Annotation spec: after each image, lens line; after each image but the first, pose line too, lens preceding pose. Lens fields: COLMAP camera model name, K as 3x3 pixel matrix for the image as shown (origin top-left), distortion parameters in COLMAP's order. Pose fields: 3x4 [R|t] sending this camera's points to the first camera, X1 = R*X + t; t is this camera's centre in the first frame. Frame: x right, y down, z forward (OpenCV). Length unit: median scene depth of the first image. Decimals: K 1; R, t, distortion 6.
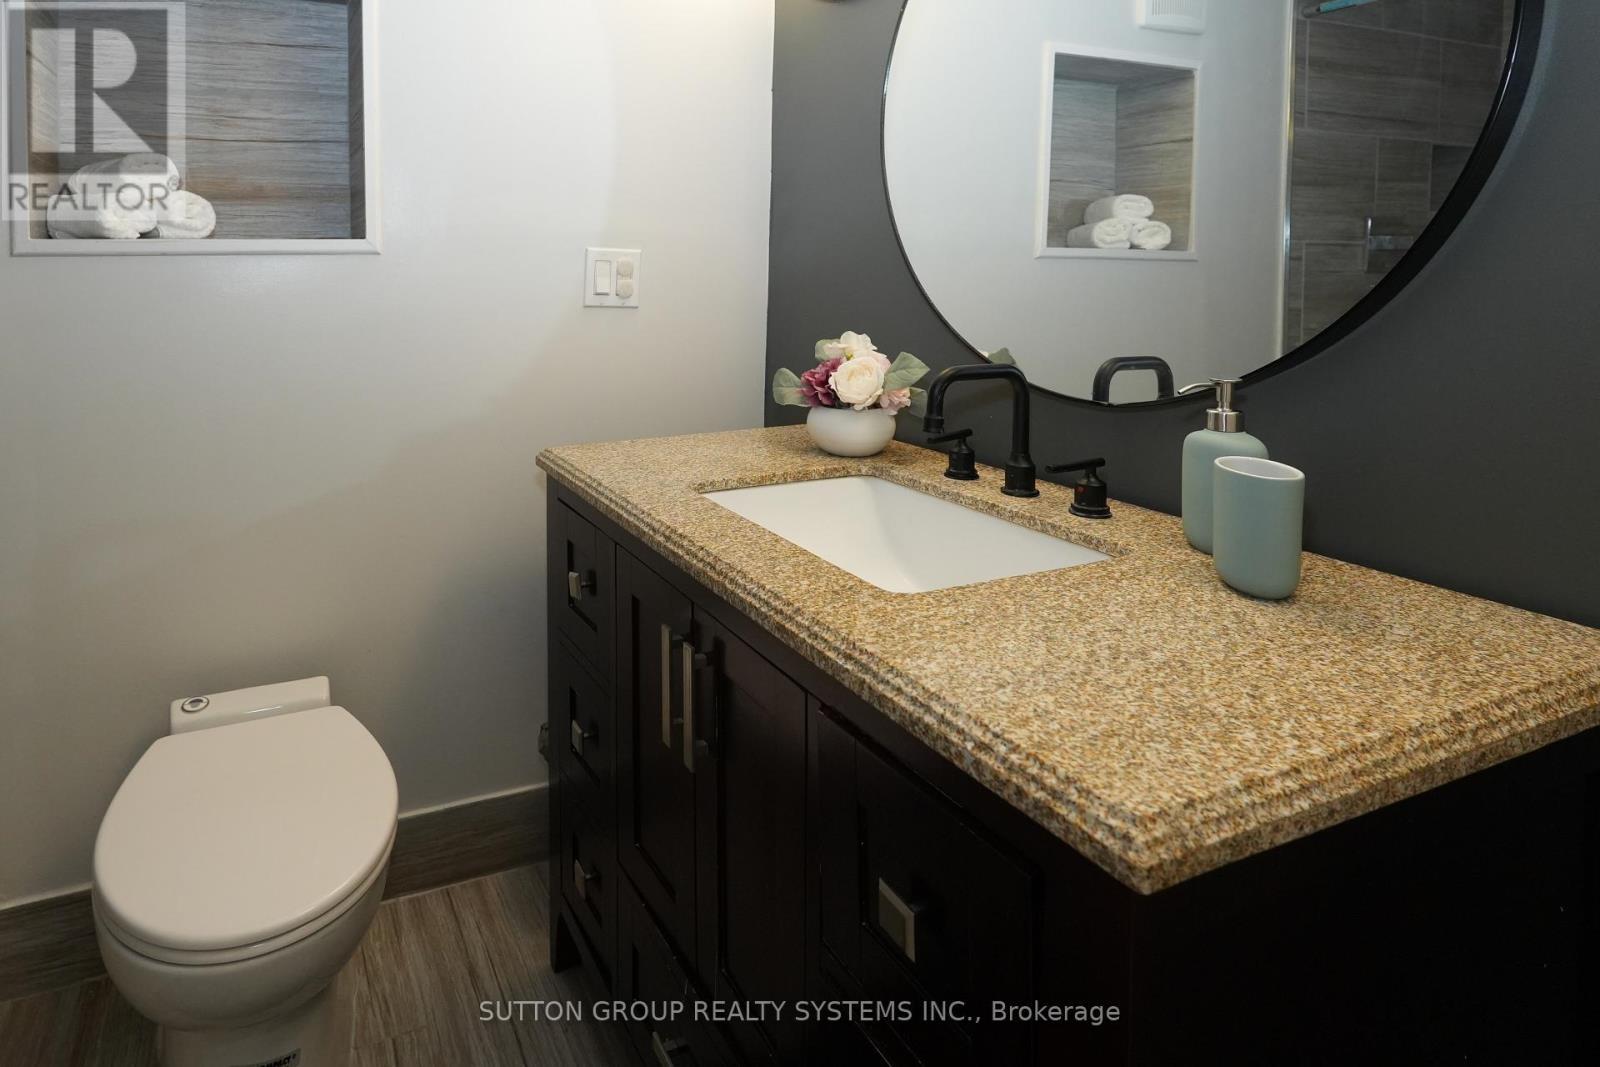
lens RADIAL K [[4114.1, 0, 800.0], [0, 4114.1, 533.5], [0, 0, 1]] dist [-0.107849, 0.134807]
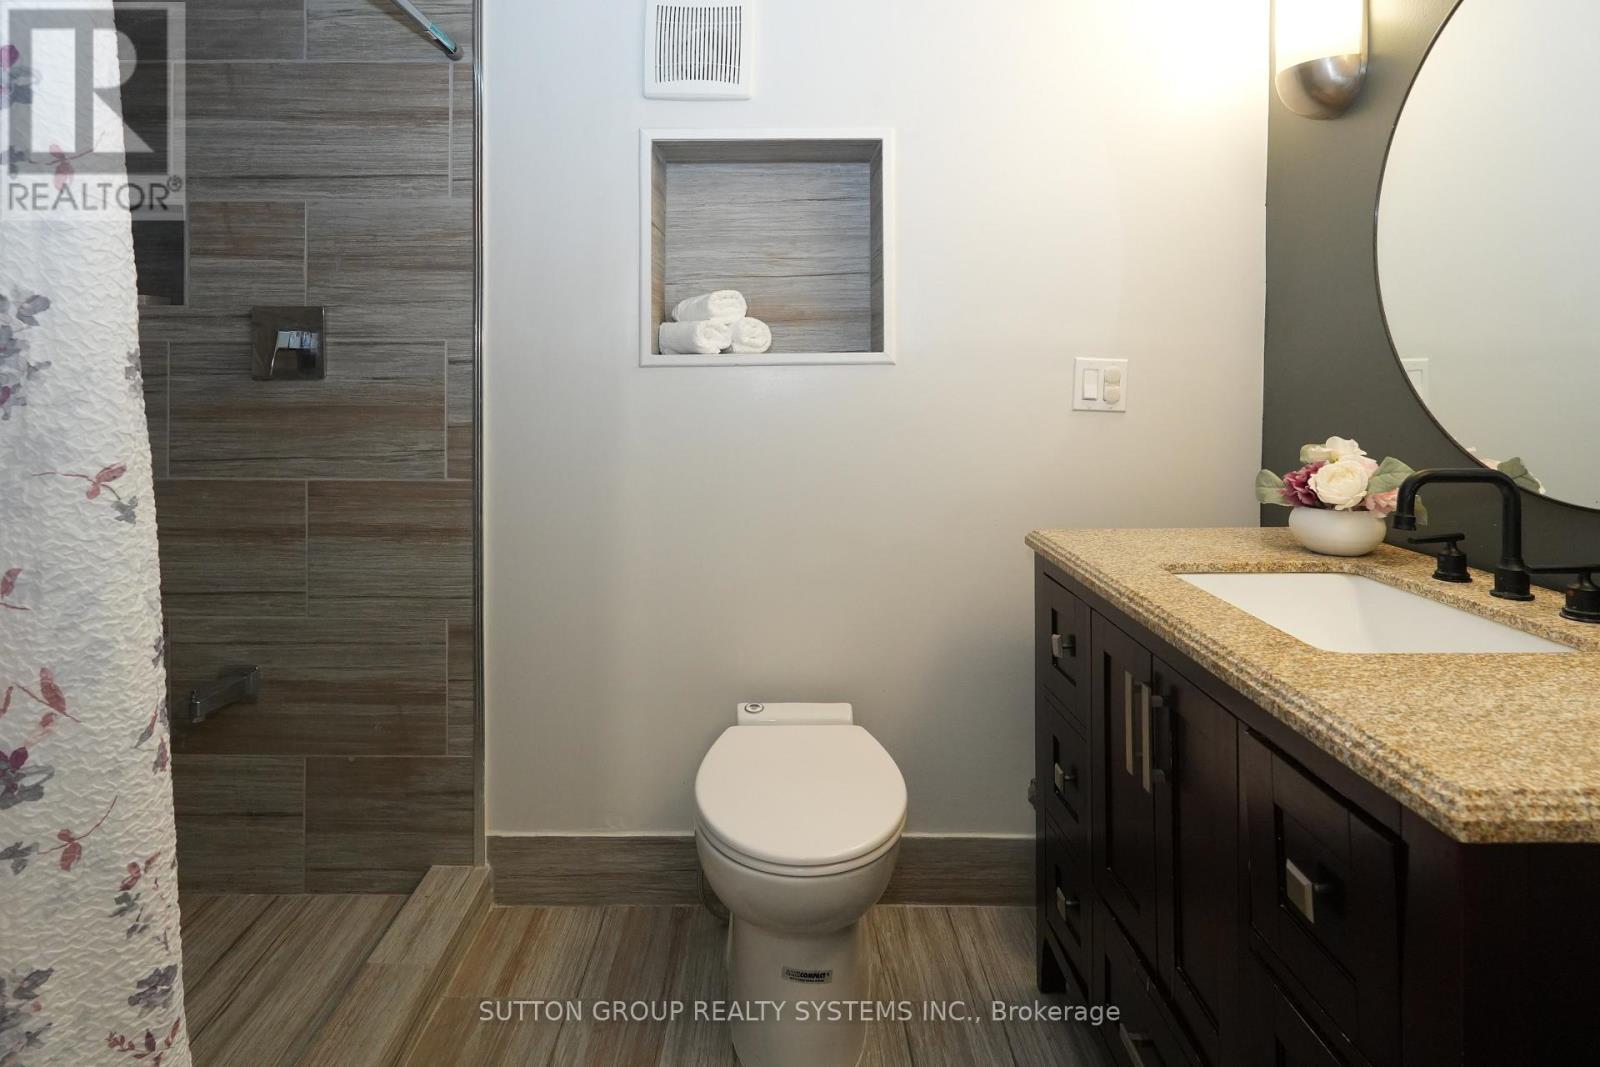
lens RADIAL K [[4114.1, 0, 800.0], [0, 4114.1, 533.5], [0, 0, 1]] dist [-0.107849, 0.134807]
pose [[0.992476, 0.004410, -0.122356, 0.020019], [-0.007605, 0.999642, -0.025658, 0.014153], [0.122199, 0.026395, 0.992155, -0.220129]]
